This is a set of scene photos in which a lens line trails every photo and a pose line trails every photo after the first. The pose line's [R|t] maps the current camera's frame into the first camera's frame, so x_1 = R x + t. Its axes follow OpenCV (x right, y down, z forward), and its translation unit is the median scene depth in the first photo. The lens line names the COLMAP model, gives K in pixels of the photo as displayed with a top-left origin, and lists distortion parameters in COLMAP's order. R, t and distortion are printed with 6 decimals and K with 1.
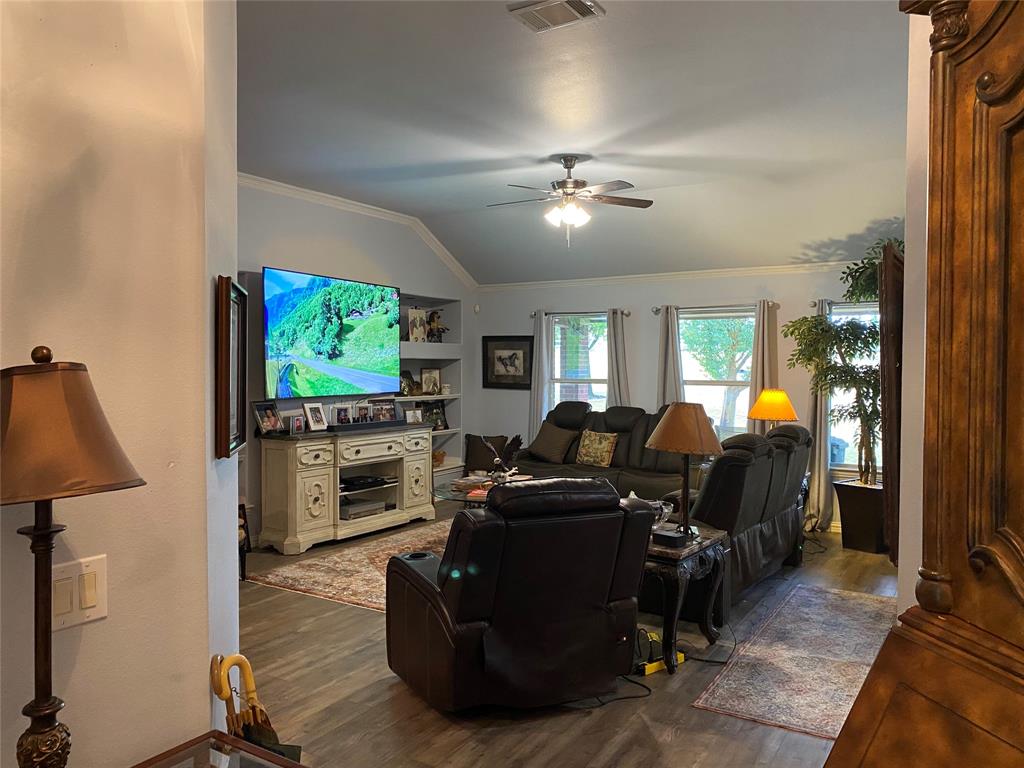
lens RADIAL K [[781.7, 0, 510.3], [0, 781.7, 387.9], [0, 0, 1]] dist [0.083412, -0.114009]
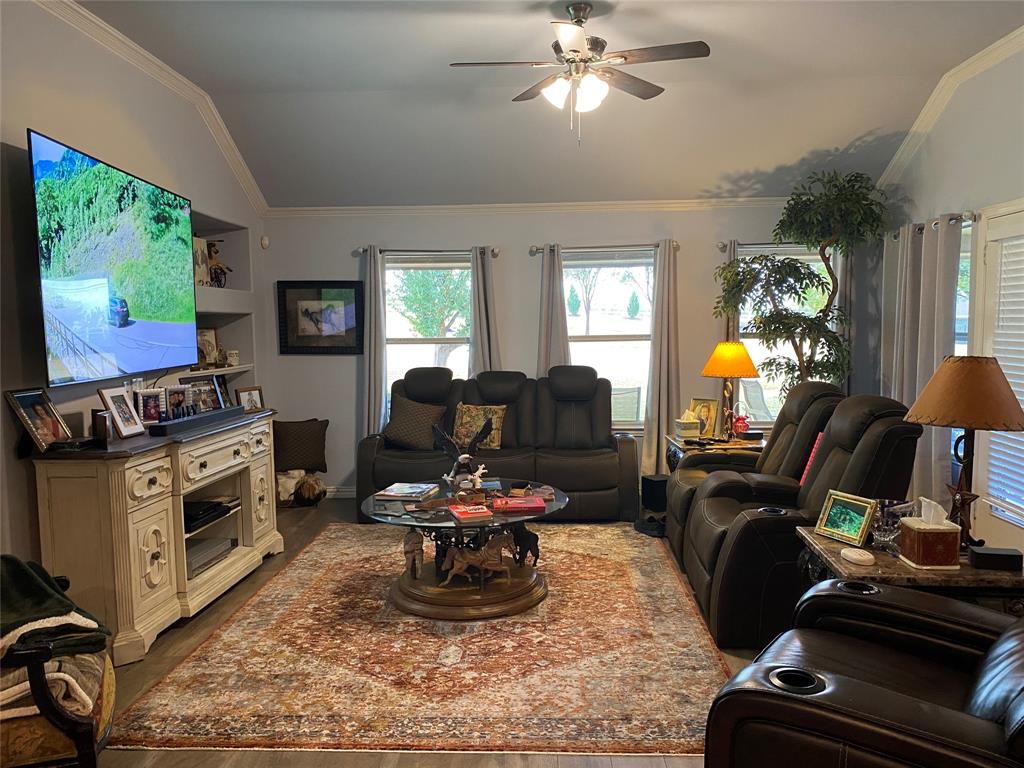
lens RADIAL K [[787.5, 0, 512.4], [0, 787.5, 396.9], [0, 0, 1]] dist [0.087464, -0.109251]
pose [[0.871315, -0.059555, 0.487096, -0.247884], [0.030423, 0.997255, 0.067509, -0.003897], [-0.489780, -0.044003, 0.870735, 0.313224]]
